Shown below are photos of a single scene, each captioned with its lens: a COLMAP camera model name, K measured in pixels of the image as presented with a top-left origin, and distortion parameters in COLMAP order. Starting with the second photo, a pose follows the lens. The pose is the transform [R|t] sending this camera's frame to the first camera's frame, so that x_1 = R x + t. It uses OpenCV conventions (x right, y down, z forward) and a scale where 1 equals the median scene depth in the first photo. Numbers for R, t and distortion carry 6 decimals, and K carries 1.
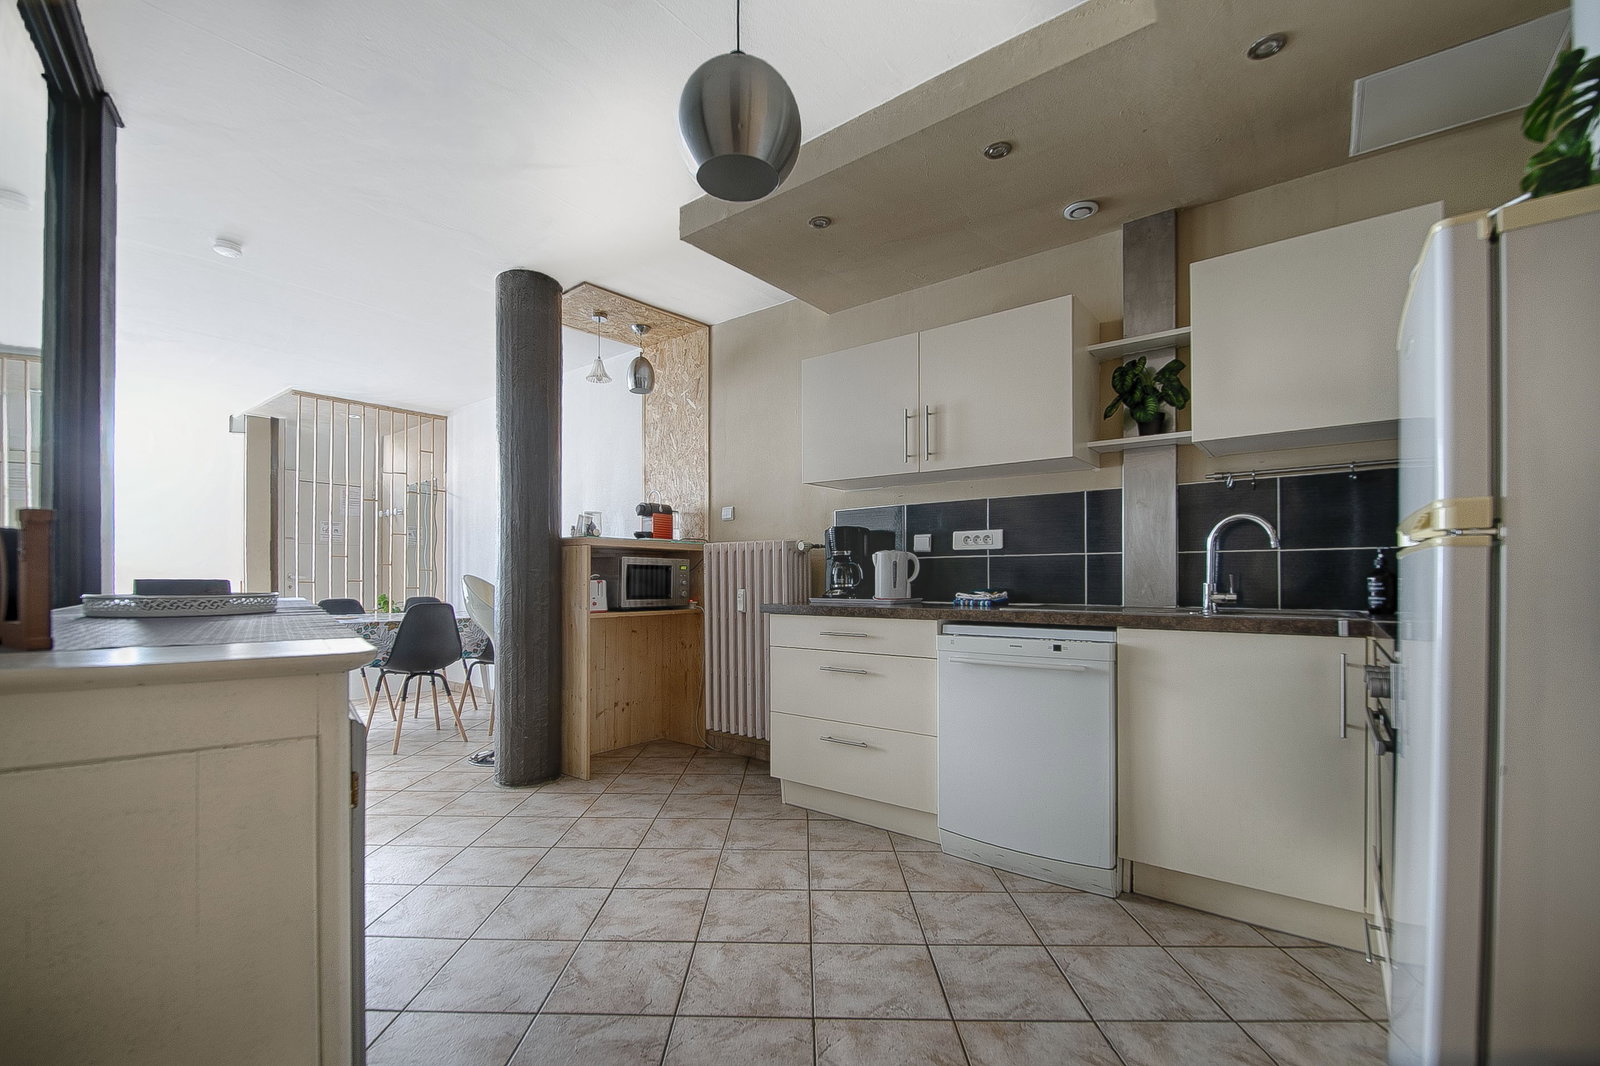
lens RADIAL K [[701.0, 0, 808.7], [0, 701.0, 582.3], [0, 0, 1]] dist [-0.002835, -0.000091]
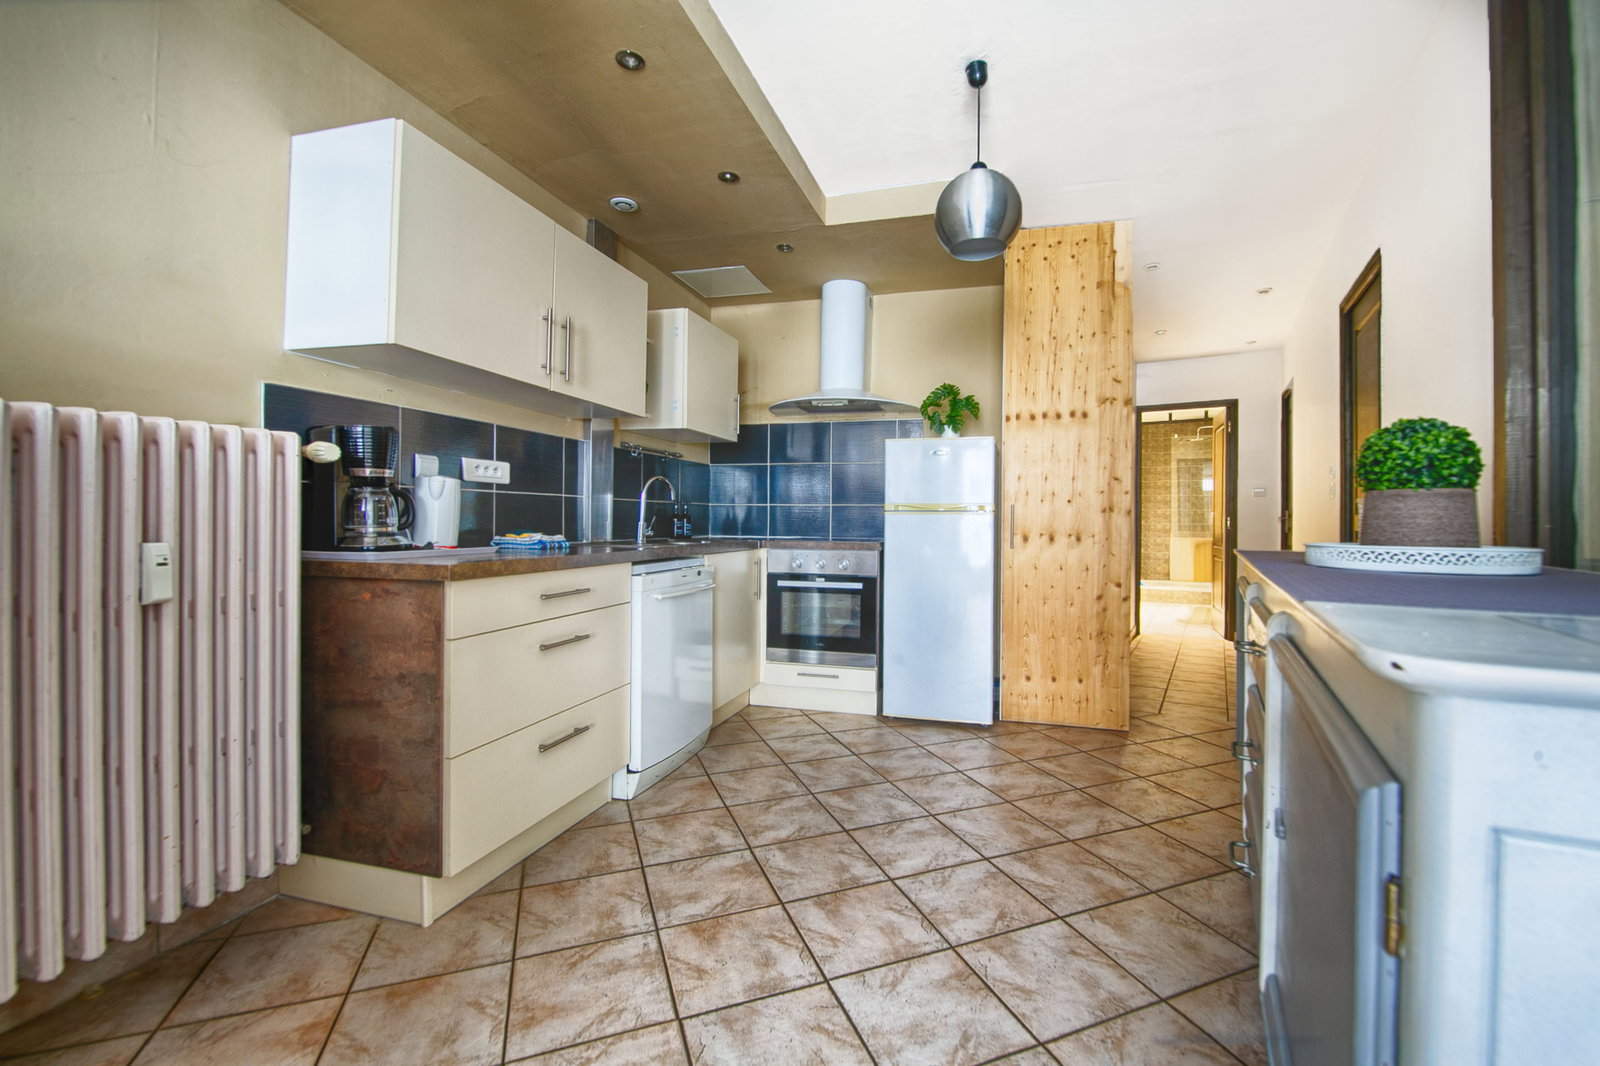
lens RADIAL K [[701.0, 0, 806.5], [0, 701.0, 520.3], [0, 0, 1]] dist [-0.002835, -0.000091]
pose [[-0.381839, -0.002635, 0.924225, -0.823021], [-0.003722, 0.999992, 0.001314, -0.005662], [-0.924222, -0.002938, -0.381845, 1.178142]]
